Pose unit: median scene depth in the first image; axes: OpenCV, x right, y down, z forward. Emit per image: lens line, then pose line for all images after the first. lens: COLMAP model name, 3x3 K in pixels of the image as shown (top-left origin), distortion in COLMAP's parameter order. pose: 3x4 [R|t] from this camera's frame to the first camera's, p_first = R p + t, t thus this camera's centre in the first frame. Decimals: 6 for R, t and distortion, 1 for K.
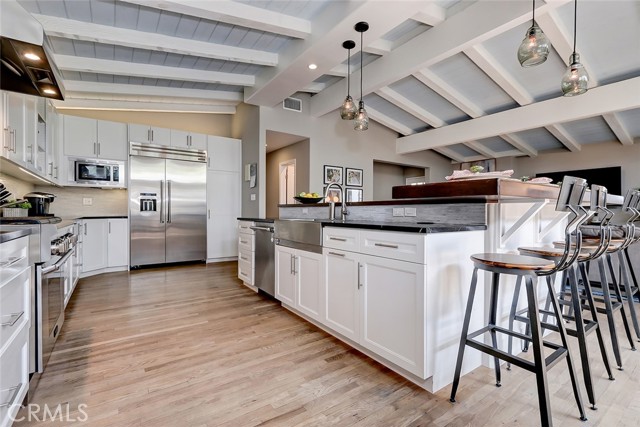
lens RADIAL K [[293.0, 0, 321.2], [0, 293.0, 212.4], [0, 0, 1]] dist [0.003042, -0.000456]
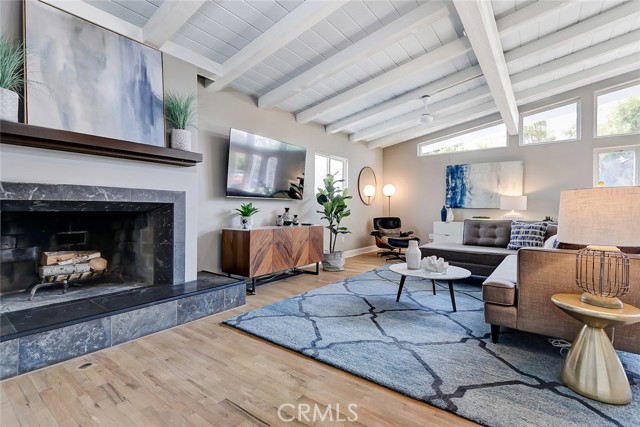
lens RADIAL K [[293.0, 0, 321.2], [0, 293.0, 212.4], [0, 0, 1]] dist [0.003042, -0.000456]
pose [[-0.289876, -0.012385, 0.956984, 0.453978], [-0.006992, 0.999917, 0.010823, 0.008913], [-0.957039, -0.003554, -0.289939, 2.111795]]
